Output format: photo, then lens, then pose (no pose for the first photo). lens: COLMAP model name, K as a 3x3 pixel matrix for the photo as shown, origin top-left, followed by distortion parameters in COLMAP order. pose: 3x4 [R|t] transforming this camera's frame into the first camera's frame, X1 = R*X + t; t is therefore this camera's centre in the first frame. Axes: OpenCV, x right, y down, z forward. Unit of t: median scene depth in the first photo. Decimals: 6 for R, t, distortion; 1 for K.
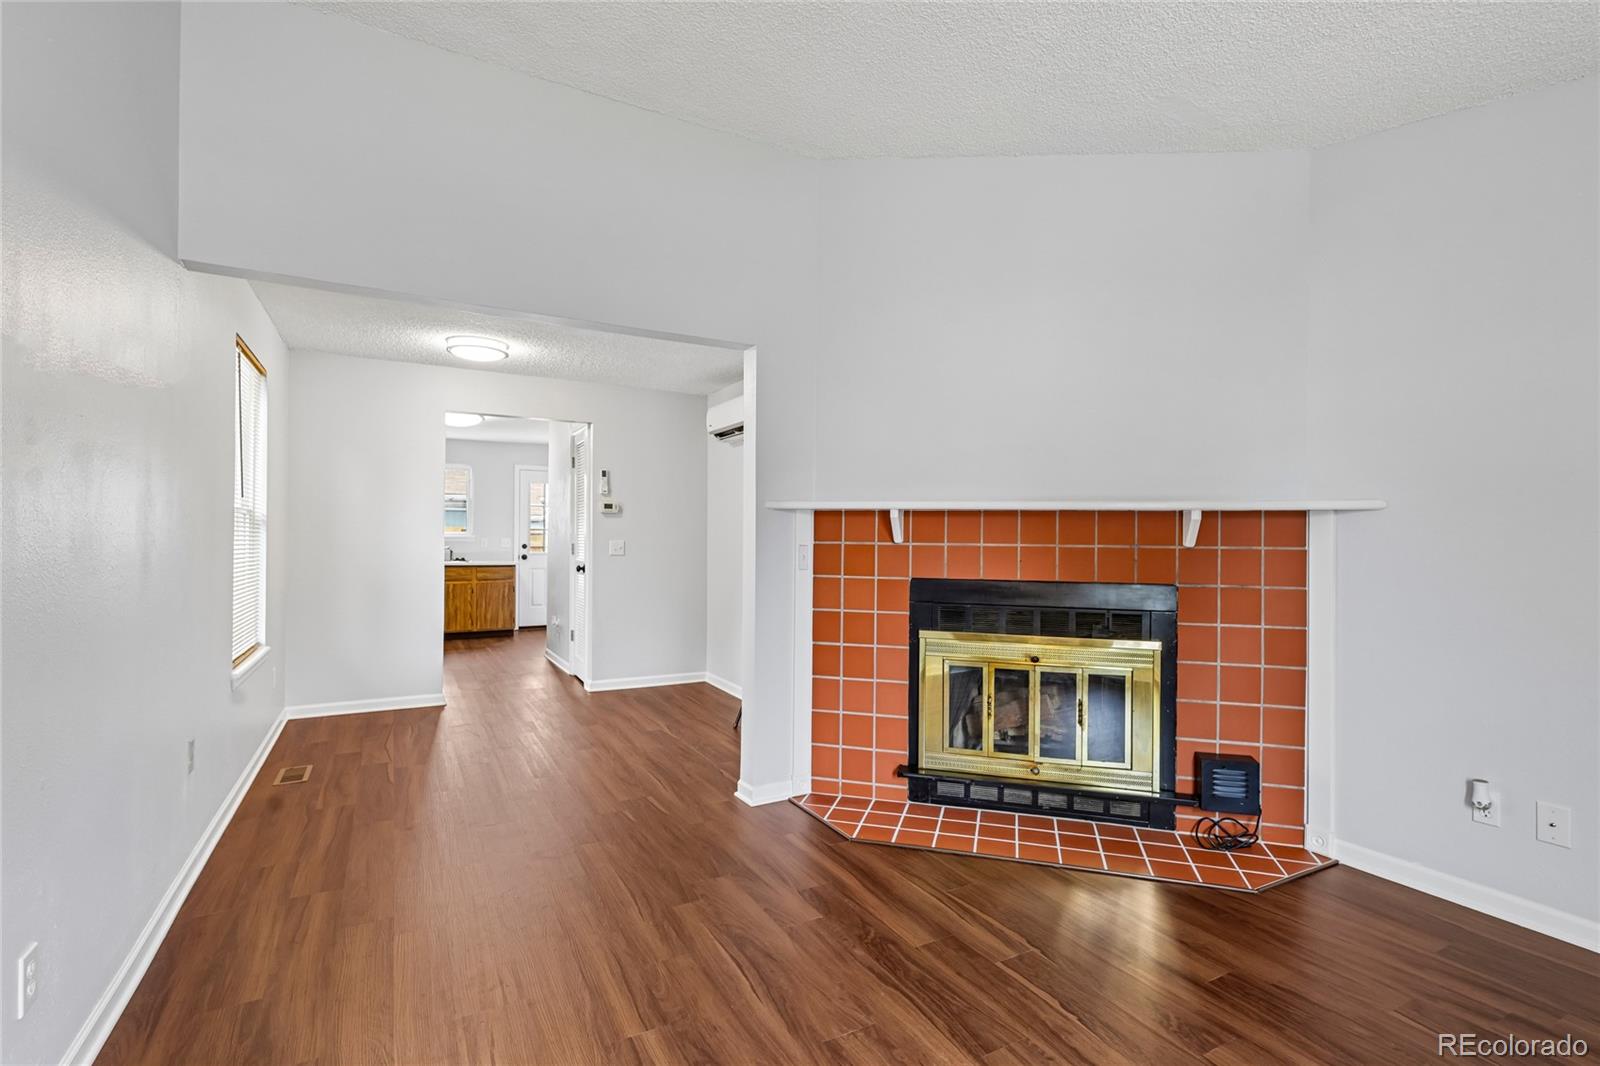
lens RADIAL K [[746.8, 0, 765.1], [0, 746.8, 536.0], [0, 0, 1]] dist [0.004329, -0.000029]
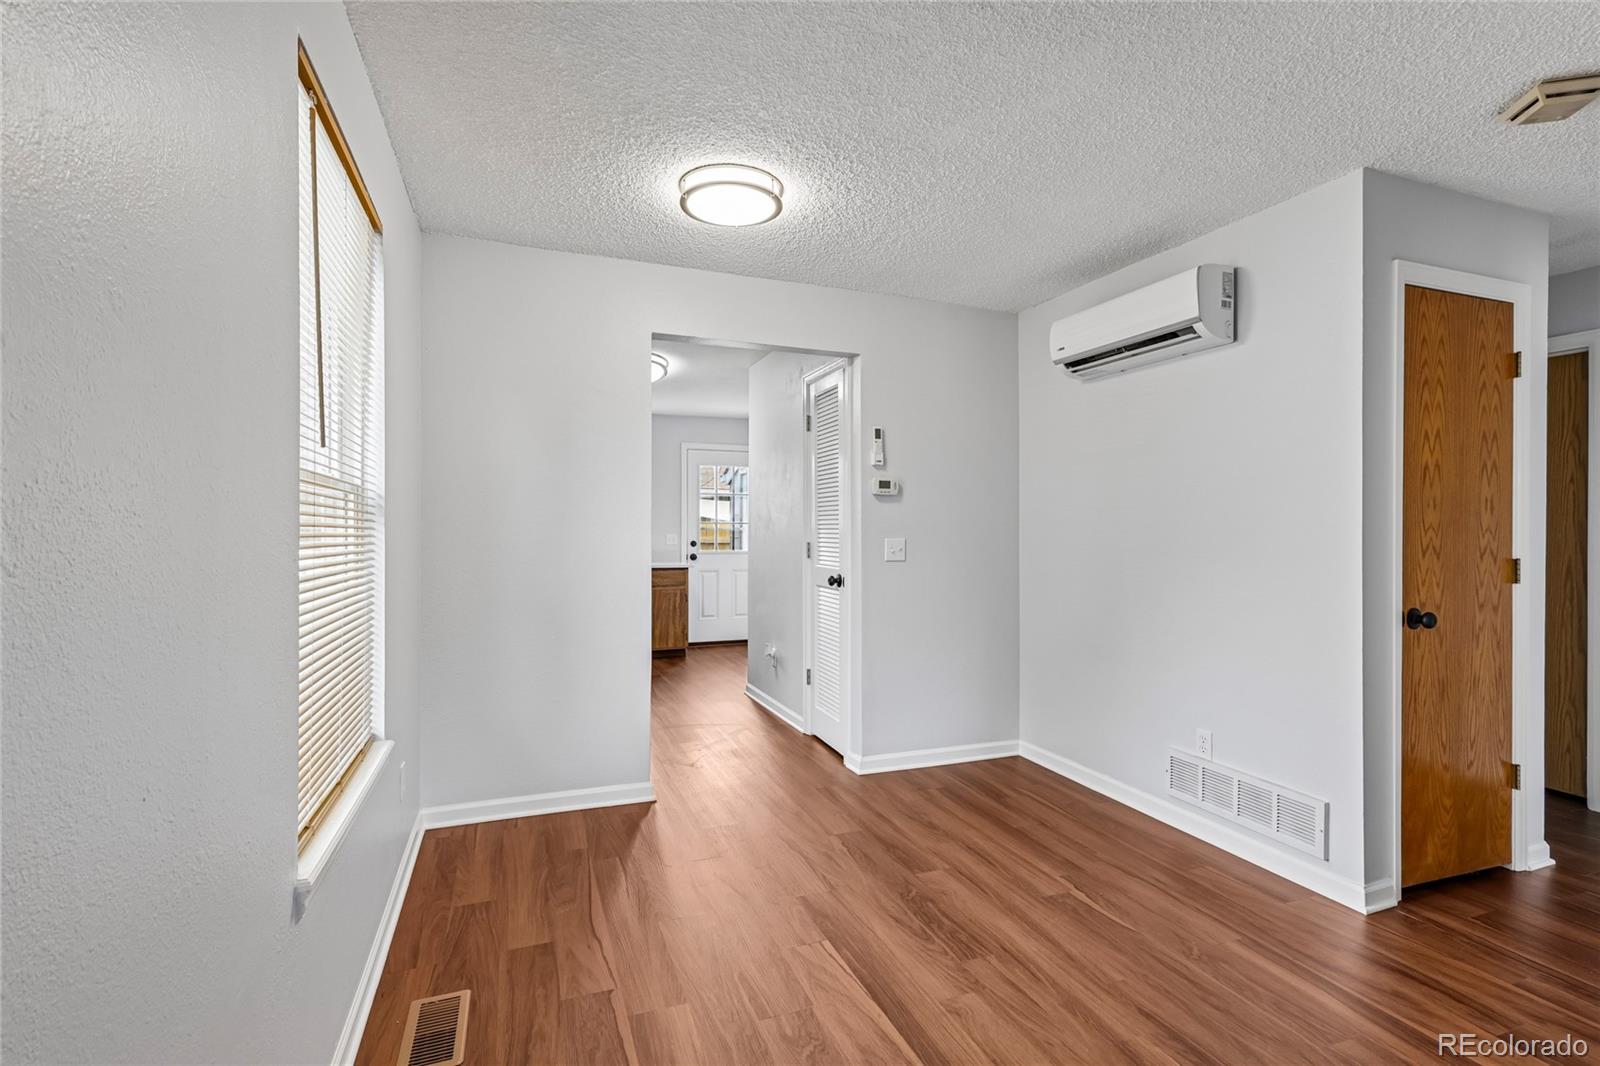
lens RADIAL K [[746.8, 0, 754.0], [0, 746.8, 538.0], [0, 0, 1]] dist [0.004329, -0.000029]
pose [[0.987928, -0.003052, -0.154887, -0.220116], [0.004713, 0.999935, 0.010358, -0.001223], [0.154845, -0.010963, 0.987878, 0.349054]]
